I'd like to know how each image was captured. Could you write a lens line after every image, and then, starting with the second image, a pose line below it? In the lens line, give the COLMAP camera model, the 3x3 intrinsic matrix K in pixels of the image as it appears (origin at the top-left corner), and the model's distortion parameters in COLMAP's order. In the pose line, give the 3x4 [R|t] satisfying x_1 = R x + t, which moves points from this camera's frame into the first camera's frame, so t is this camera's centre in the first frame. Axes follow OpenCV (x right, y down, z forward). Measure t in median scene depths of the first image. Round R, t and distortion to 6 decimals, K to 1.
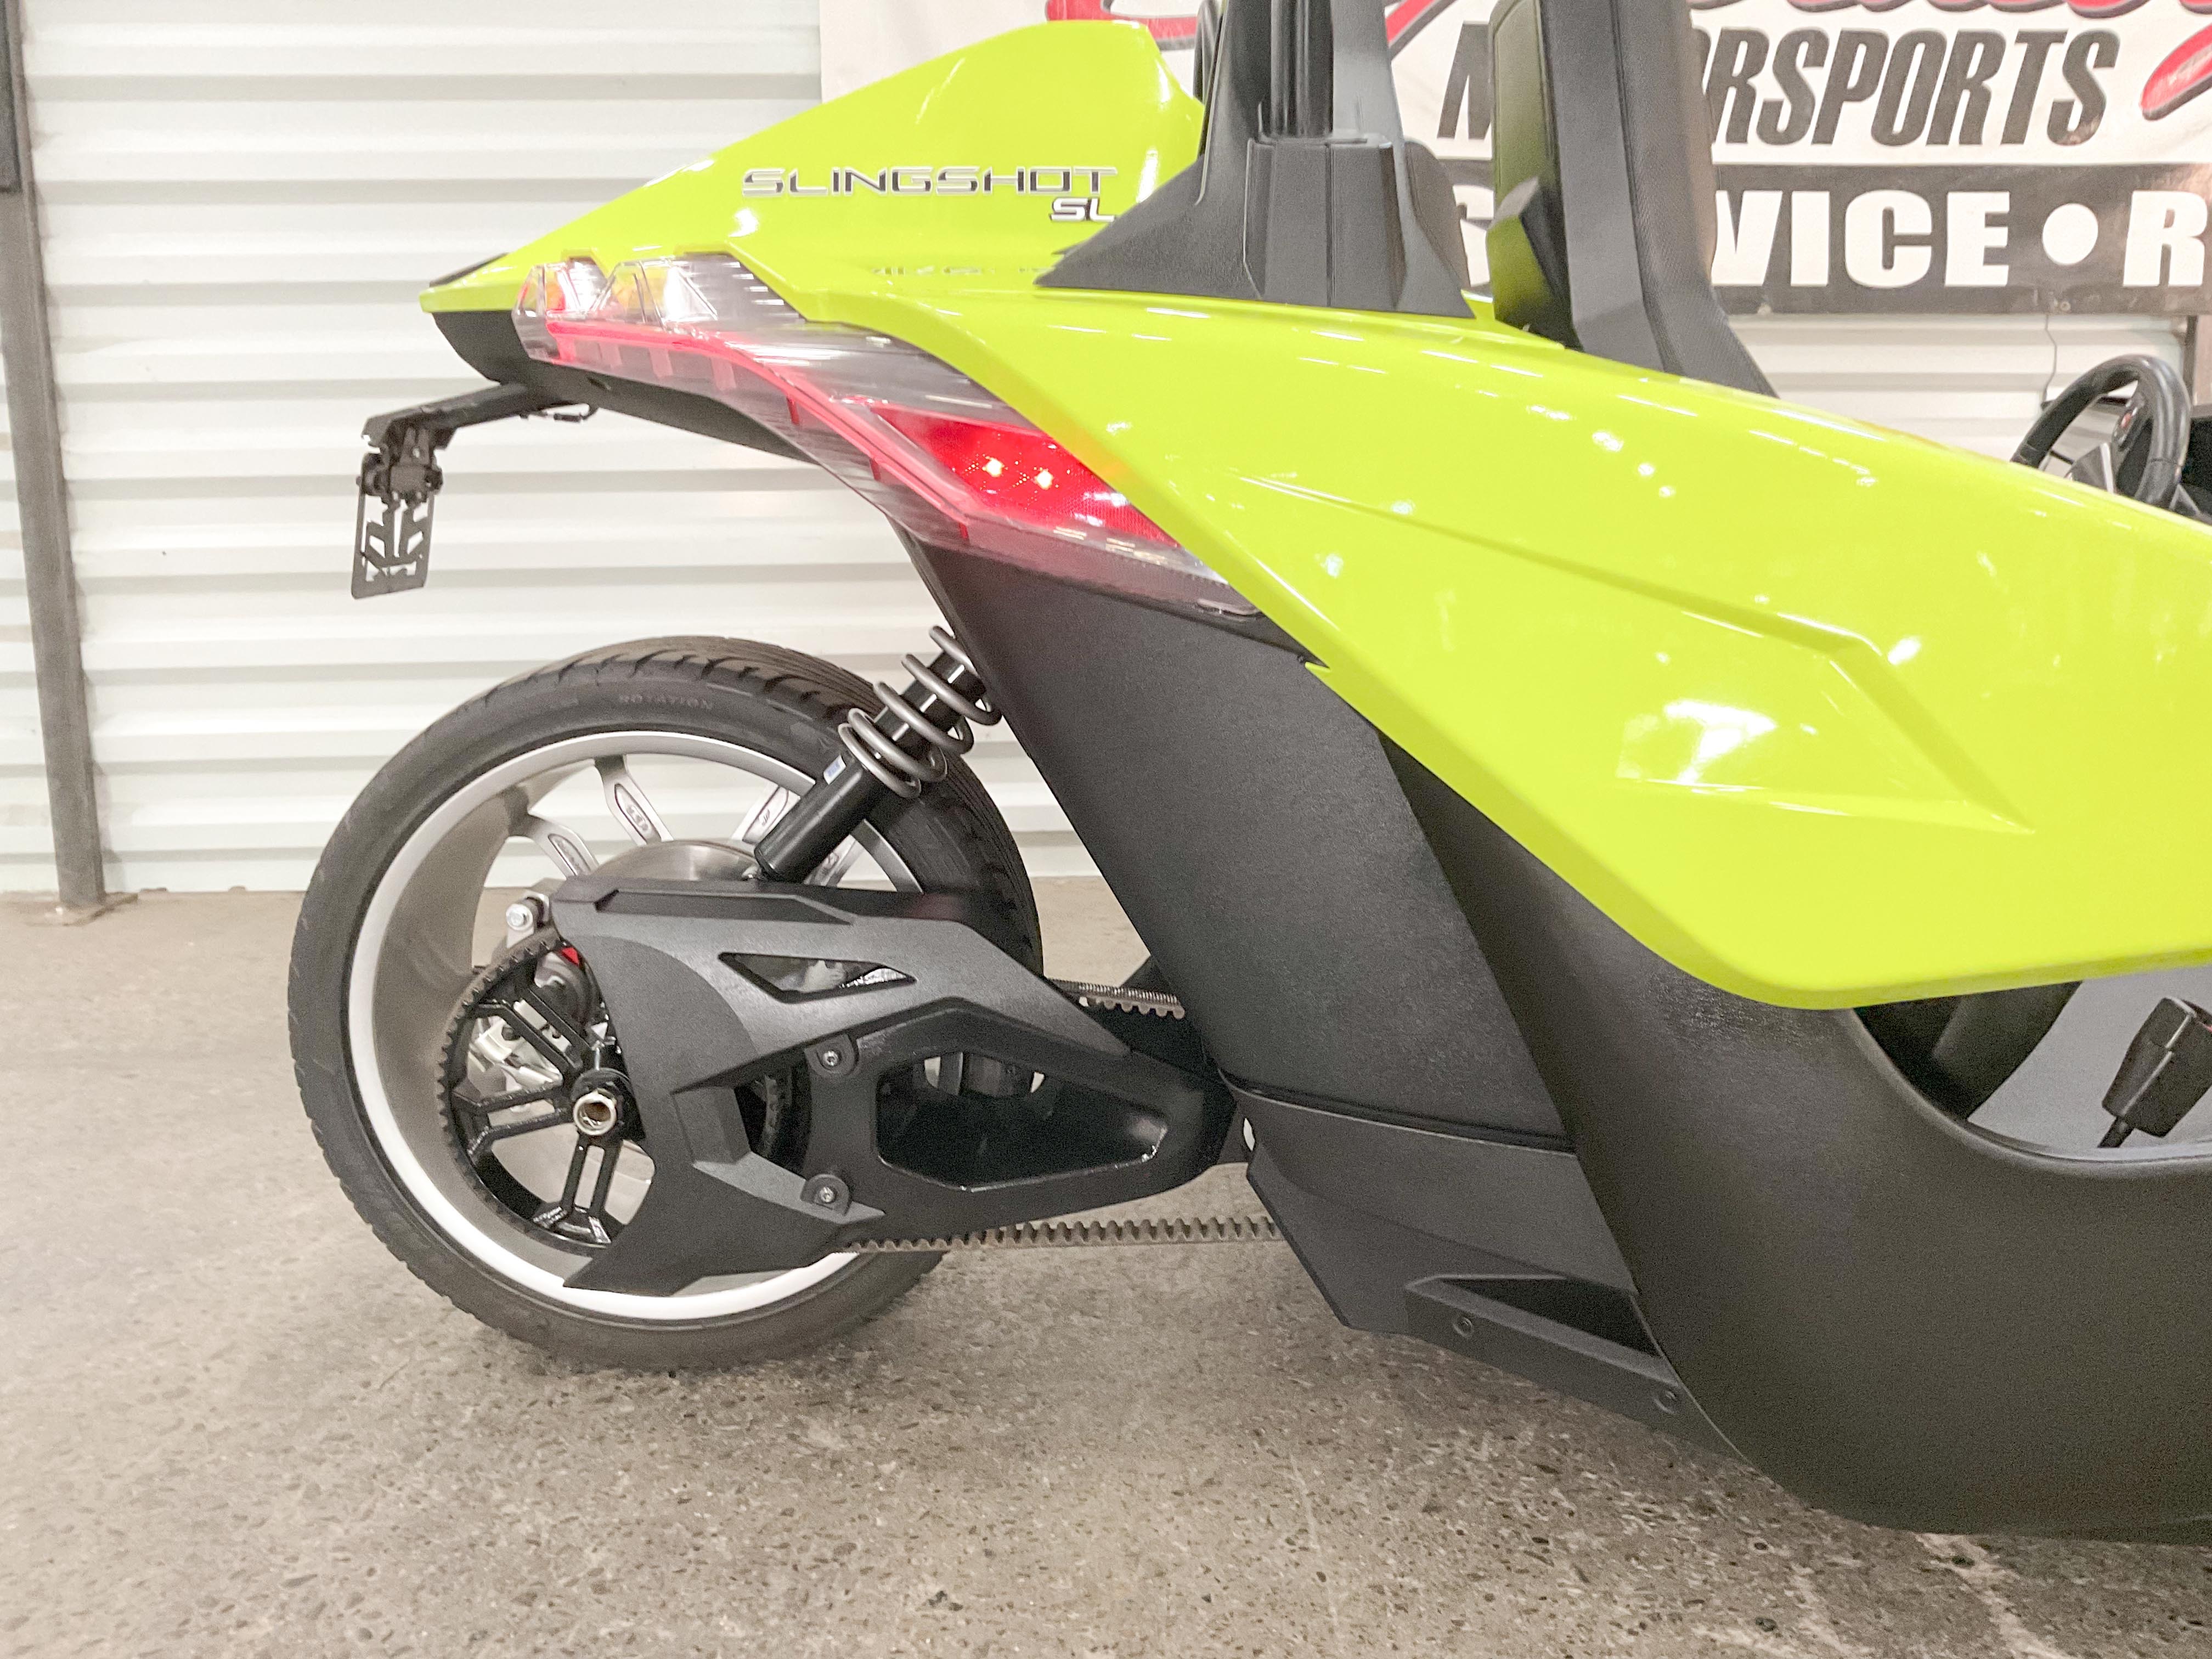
lens RADIAL K [[1861.8, 0, 1108.5], [0, 1861.8, 829.3], [0, 0, 1]] dist [-0.009422, -0.008662]
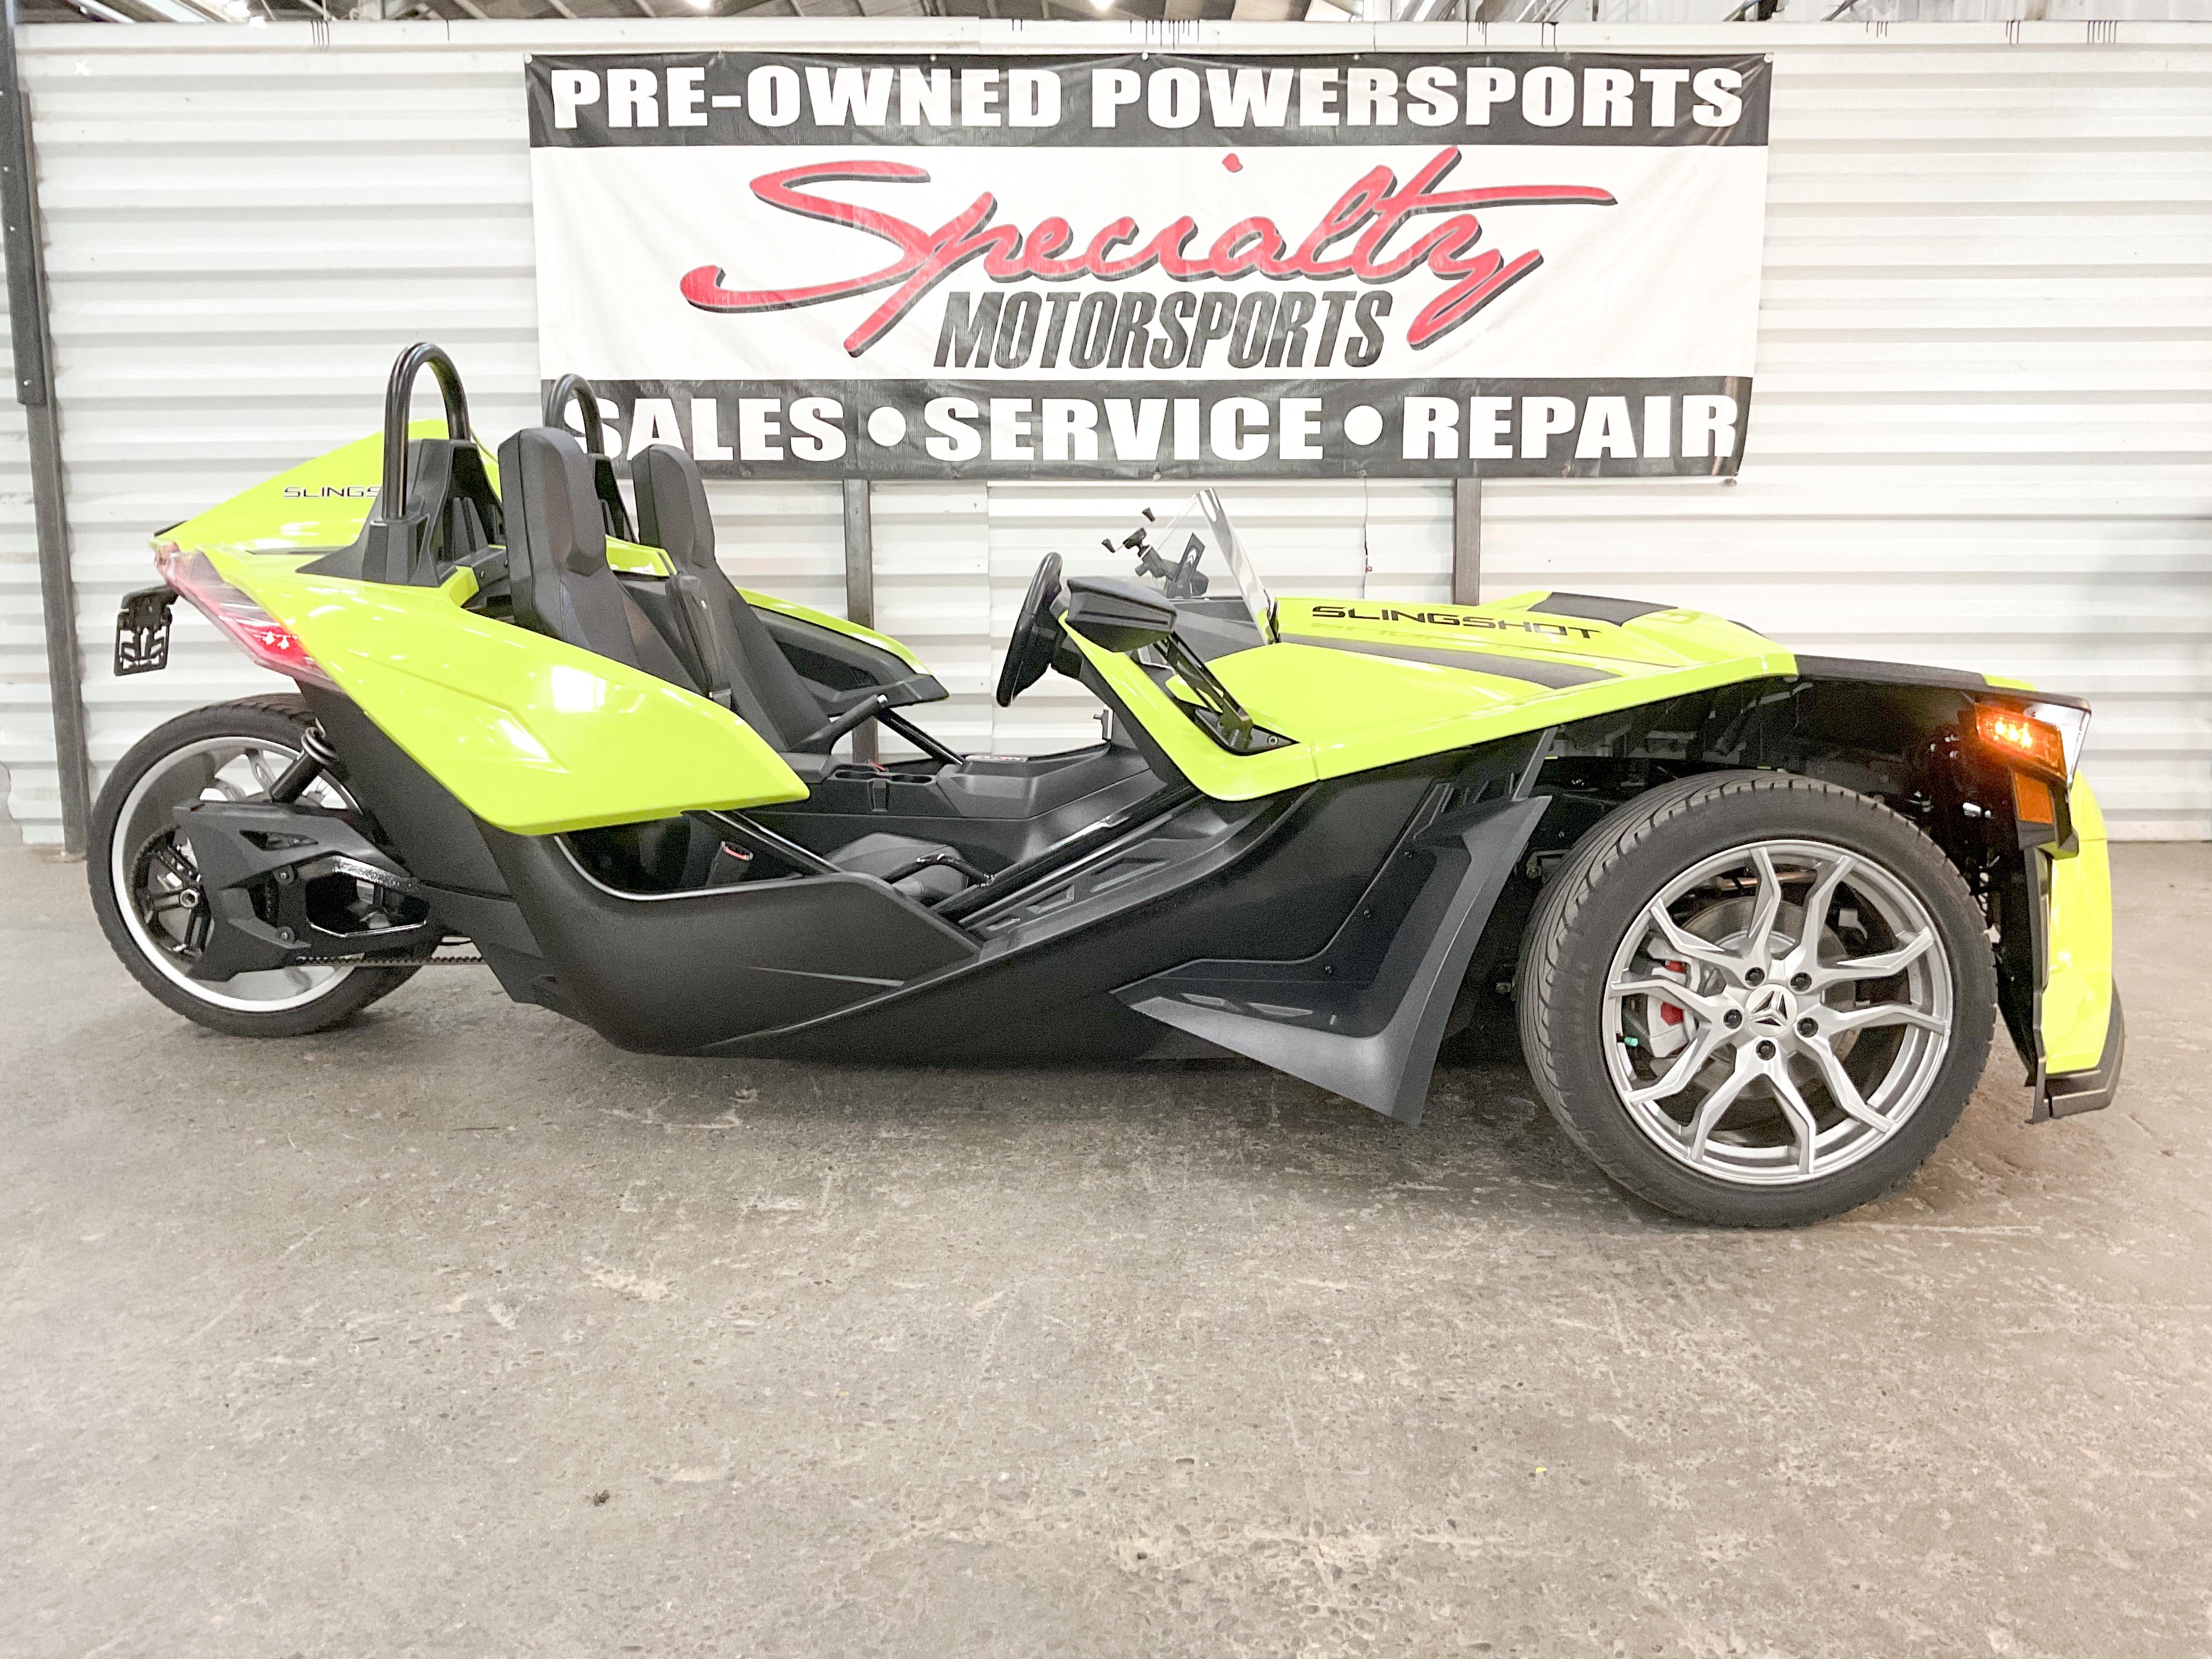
lens RADIAL K [[1861.8, 0, 1103.3], [0, 1861.8, 826.7], [0, 0, 1]] dist [-0.009422, -0.008662]
pose [[0.997893, 0.015040, -0.063121, 0.413710], [-0.016243, 0.999695, -0.018599, 0.035239], [0.062822, 0.019585, 0.997833, -0.514187]]
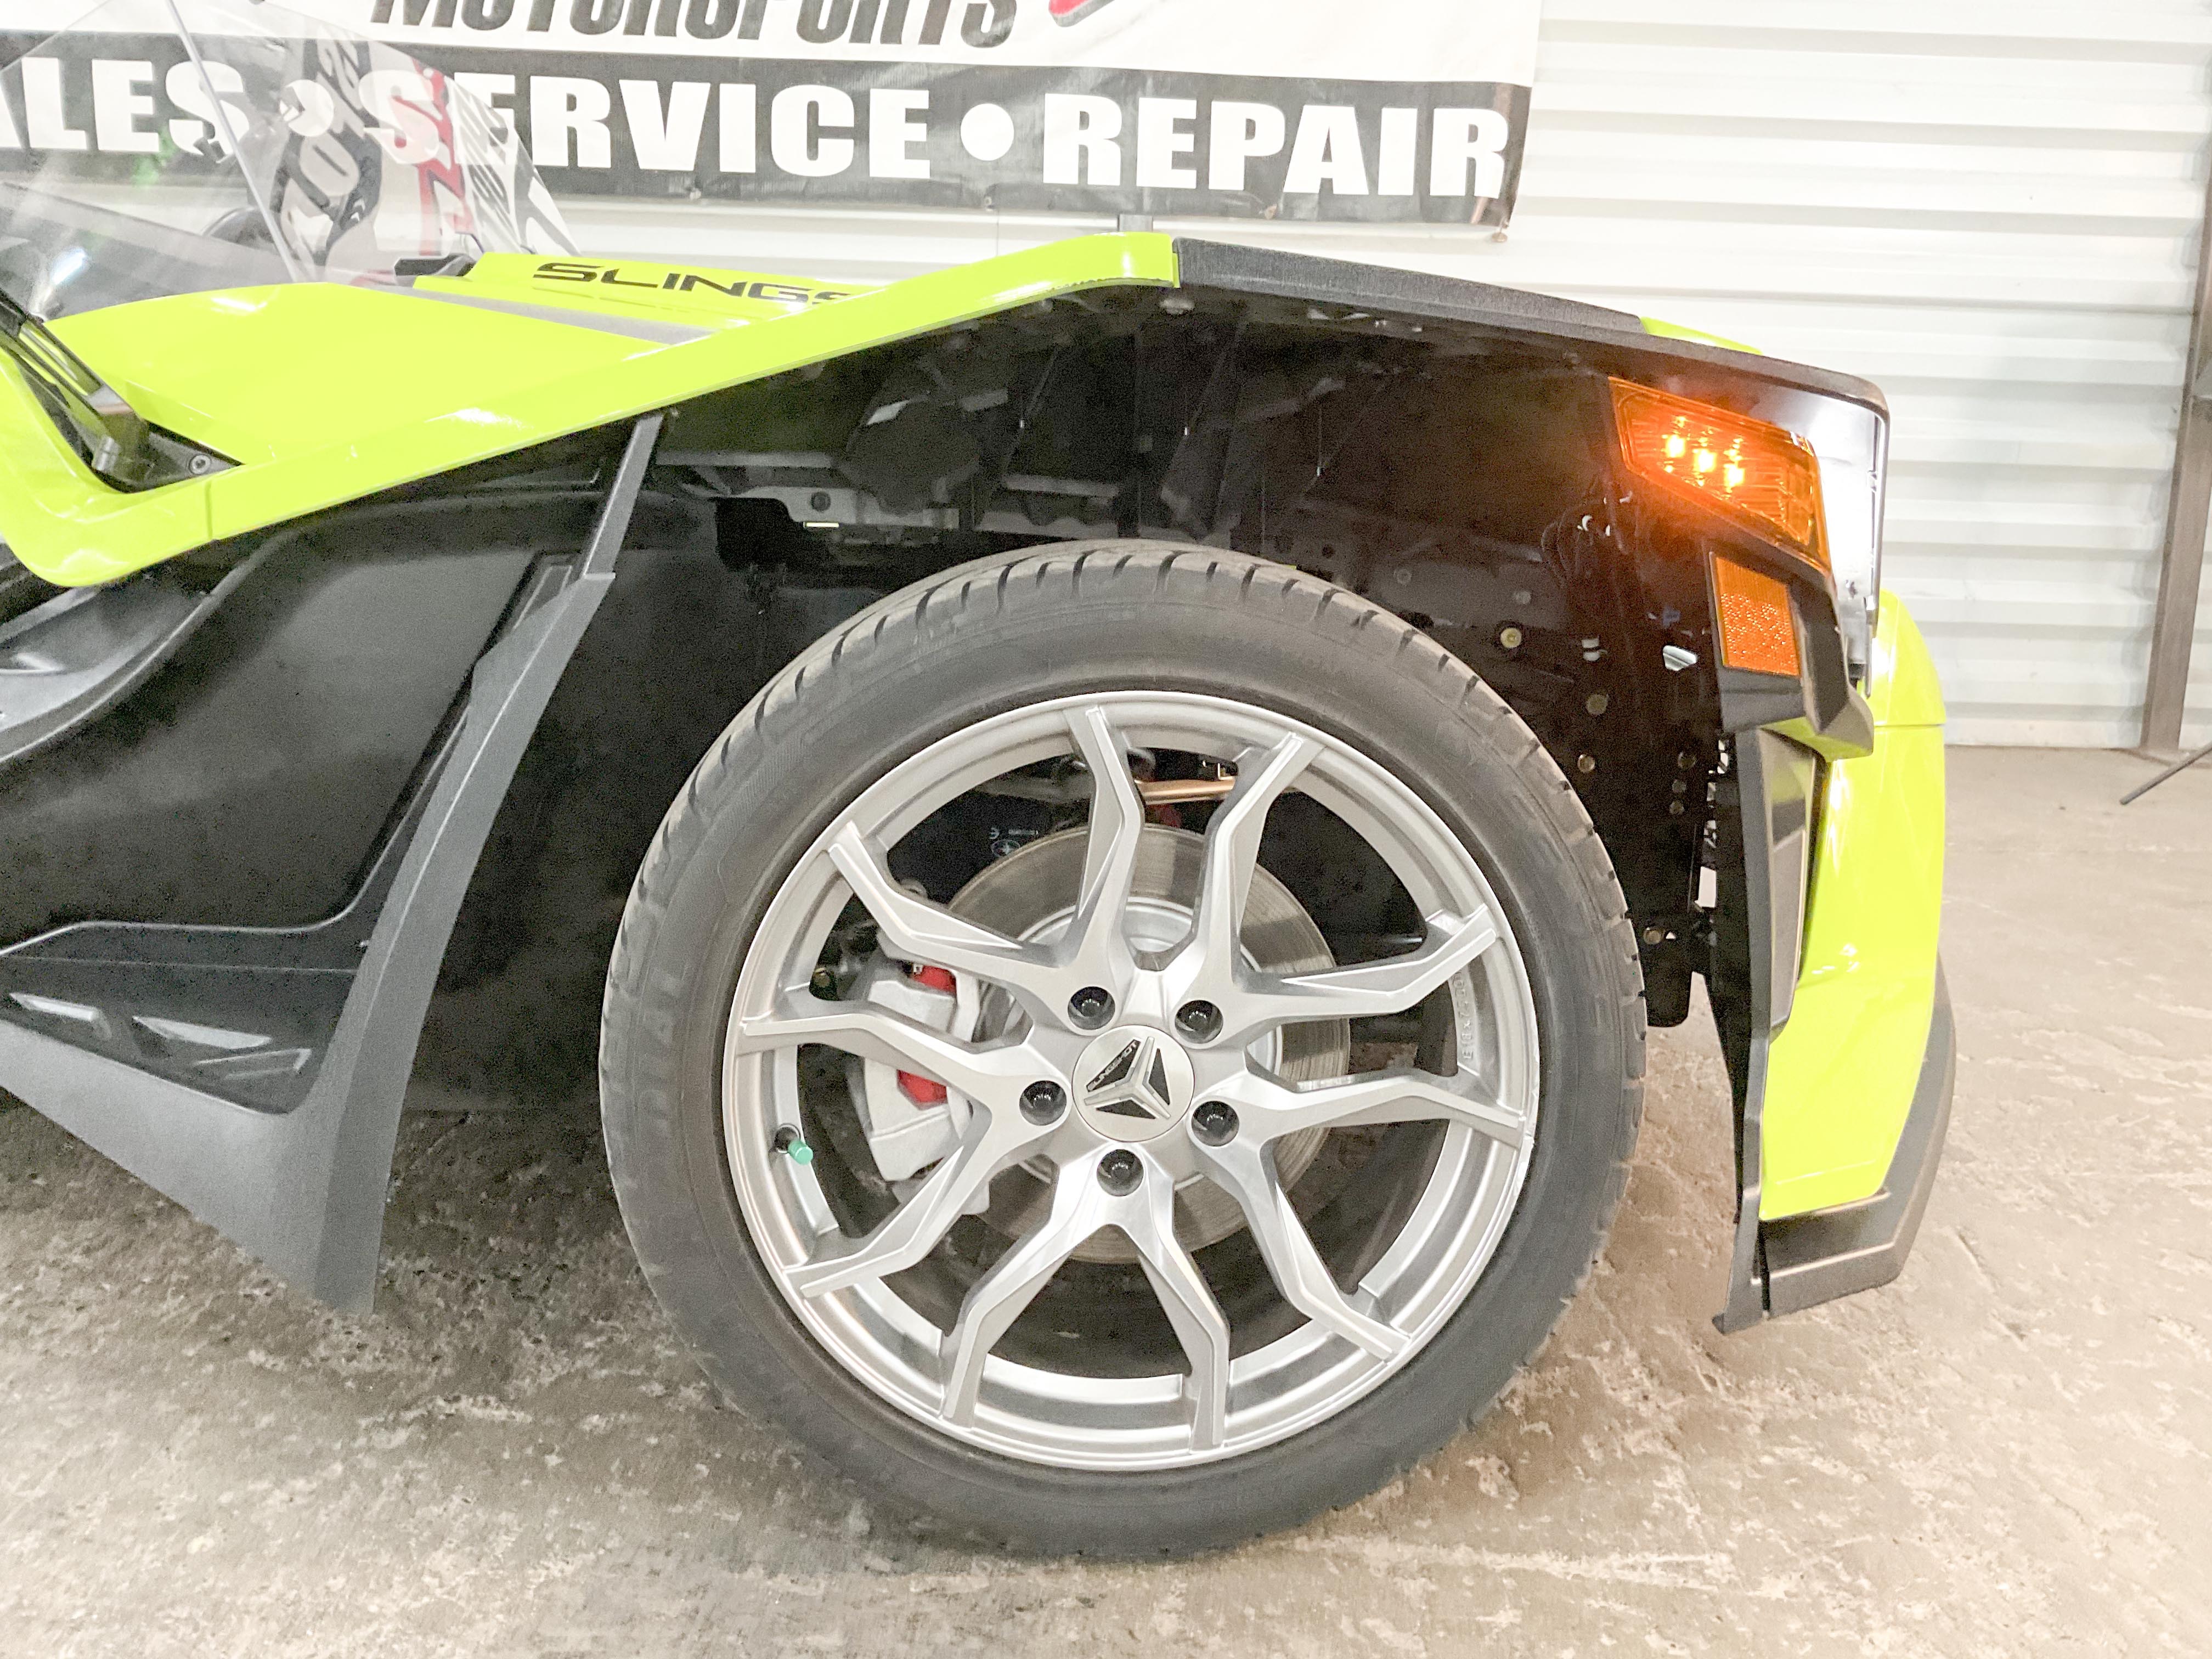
lens RADIAL K [[1861.8, 0, 1119.6], [0, 1861.8, 812.4], [0, 0, 1]] dist [-0.009422, -0.008662]
pose [[0.999021, 0.042305, -0.012970, 0.632775], [-0.041881, 0.998628, 0.031421, 0.033183], [0.014282, -0.030847, 0.999422, -0.080133]]
